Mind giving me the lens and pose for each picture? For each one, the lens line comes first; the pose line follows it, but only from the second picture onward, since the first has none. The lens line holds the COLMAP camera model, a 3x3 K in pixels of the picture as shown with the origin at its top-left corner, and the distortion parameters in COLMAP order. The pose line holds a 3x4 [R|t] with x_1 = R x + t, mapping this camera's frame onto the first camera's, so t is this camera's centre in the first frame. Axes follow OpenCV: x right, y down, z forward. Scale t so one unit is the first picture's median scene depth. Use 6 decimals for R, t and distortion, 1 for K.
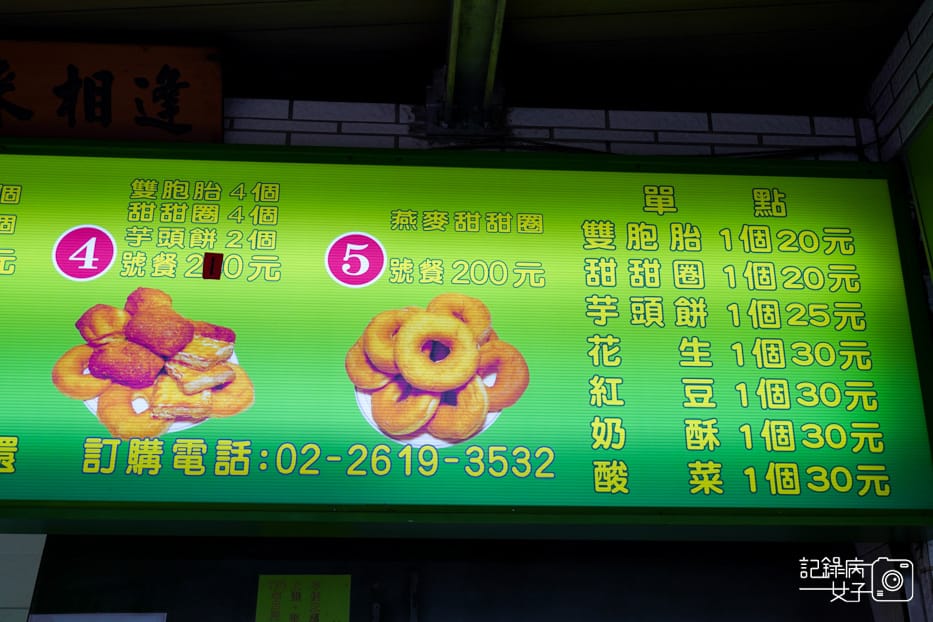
lens RADIAL K [[1199.5, 0, 467.7], [0, 1199.5, 276.1], [0, 0, 1]] dist [-0.000590, 0.002749]
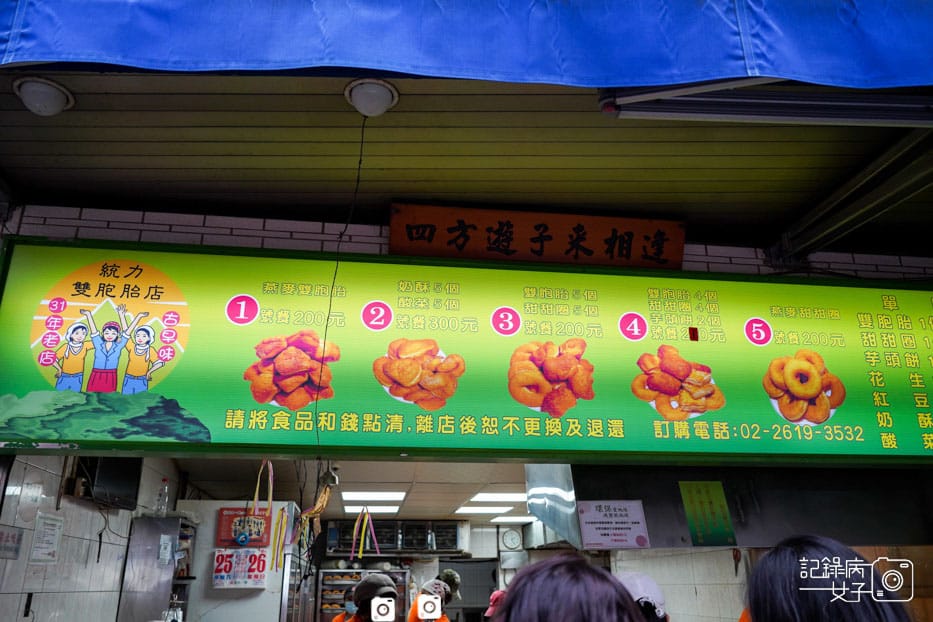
lens RADIAL K [[772.7, 0, 466.5], [0, 772.7, 311.0], [0, 0, 1]] dist [-0.024666, 0.003081]
pose [[0.997353, 0.022824, 0.069030, -0.684679], [-0.026804, 0.997998, 0.057288, -0.111324], [-0.067584, -0.058987, 0.995968, -0.262678]]
